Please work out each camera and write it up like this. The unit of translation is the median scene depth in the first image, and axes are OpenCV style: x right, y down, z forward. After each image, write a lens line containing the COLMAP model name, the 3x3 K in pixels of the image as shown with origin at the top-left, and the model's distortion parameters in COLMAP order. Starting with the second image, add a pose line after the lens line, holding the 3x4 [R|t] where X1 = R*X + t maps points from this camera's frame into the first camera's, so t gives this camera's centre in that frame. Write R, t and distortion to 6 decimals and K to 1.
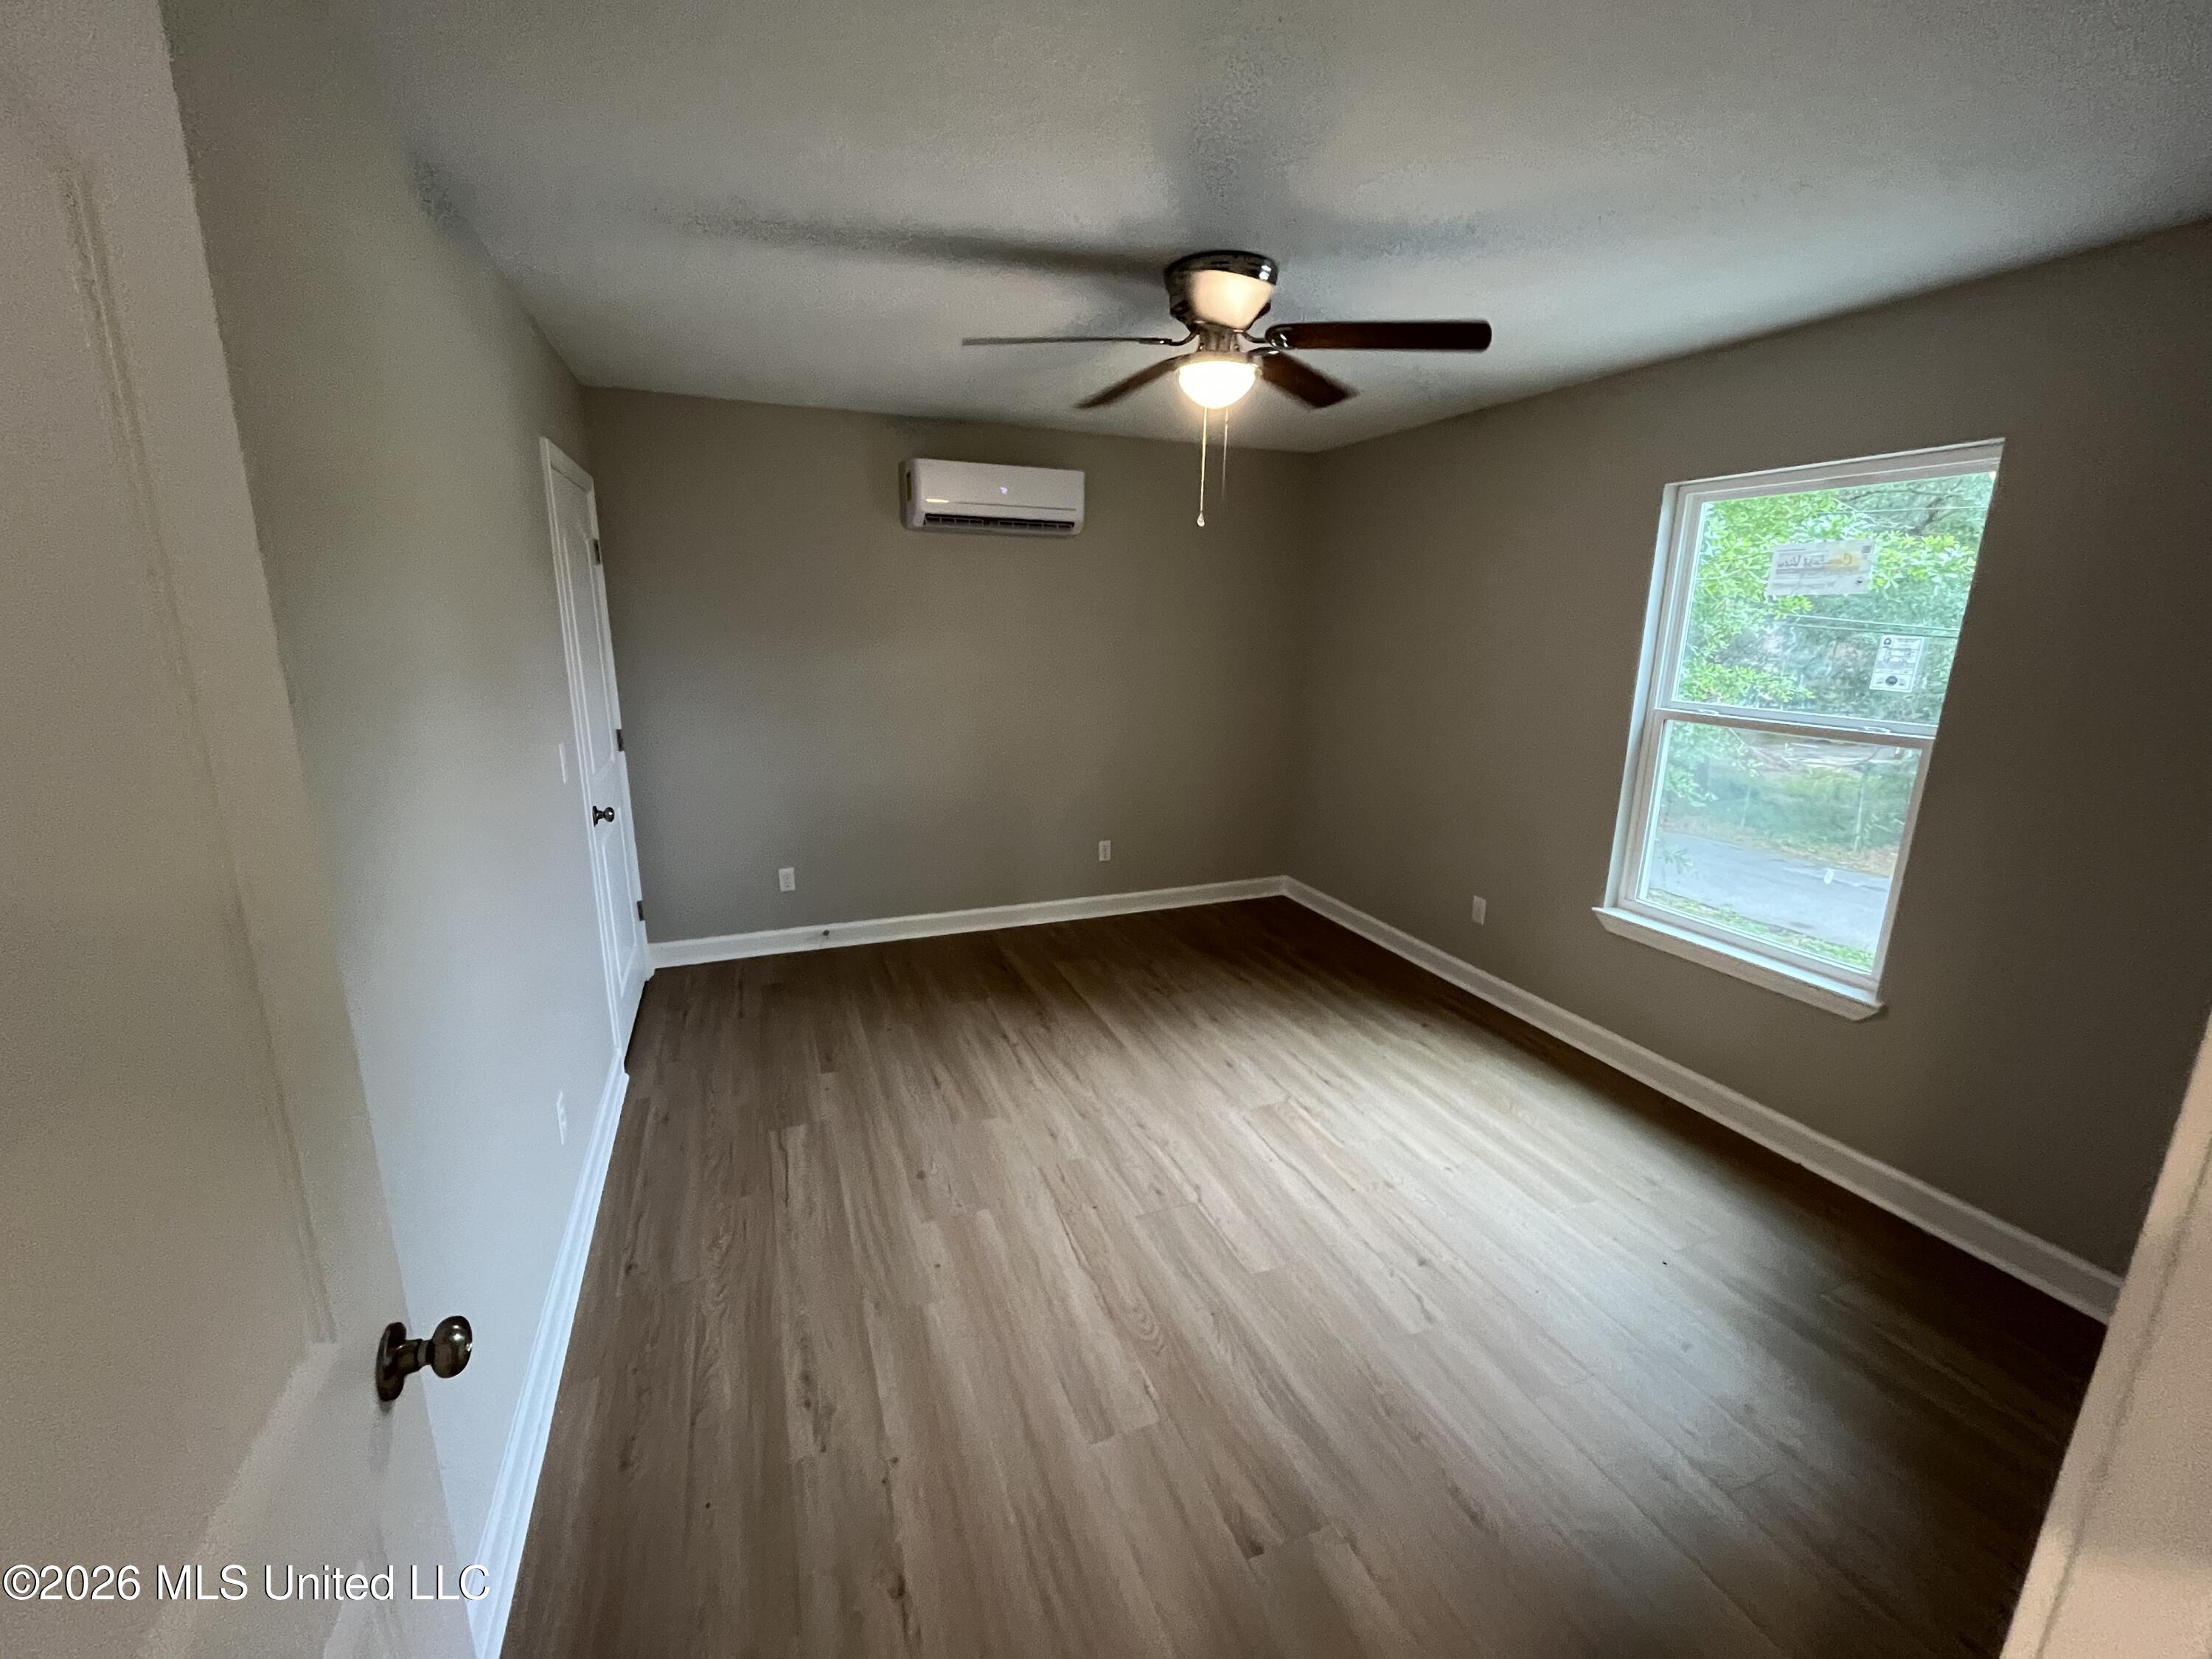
lens RADIAL K [[894.9, 0, 1098.6], [0, 894.9, 829.9], [0, 0, 1]] dist [-0.001482, -0.000360]
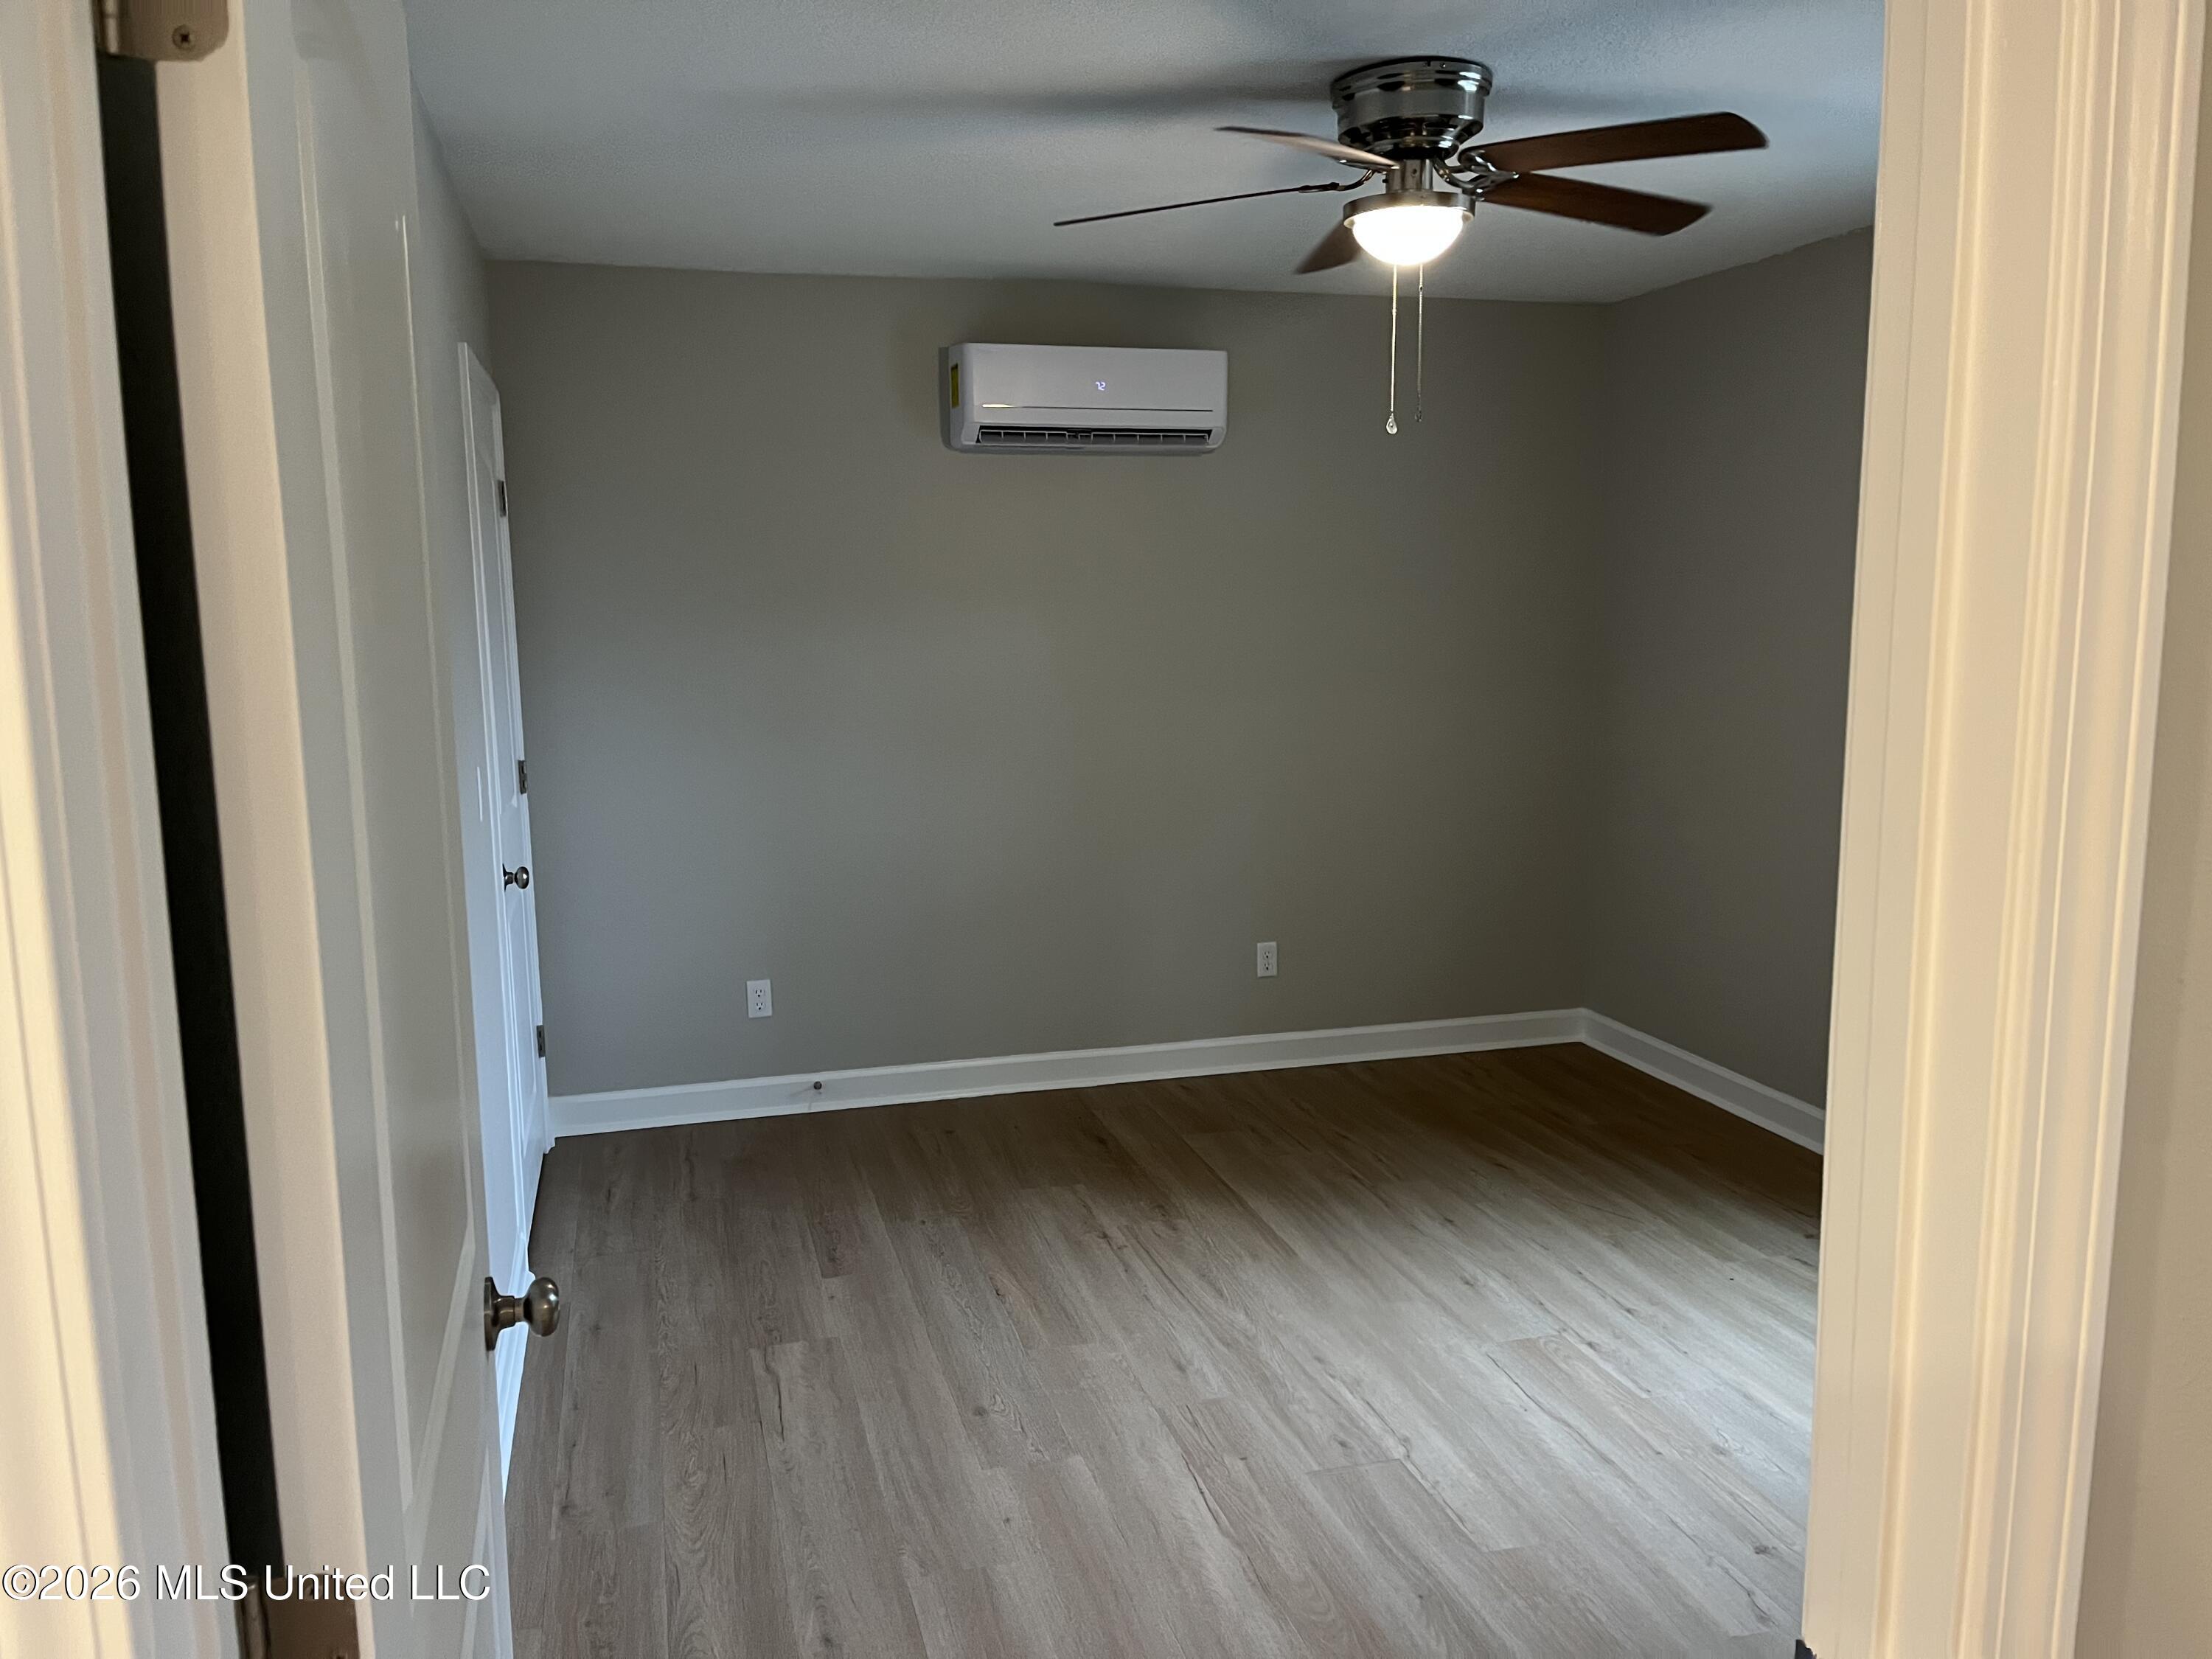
lens RADIAL K [[1673.4, 0, 1106.2], [0, 1673.4, 835.7], [0, 0, 1]] dist [0.073683, -0.097546]
pose [[0.994984, -0.011242, -0.099400, 0.019262], [0.002319, 0.995991, -0.089428, 0.066668], [0.100007, 0.088748, 0.991021, -0.222937]]
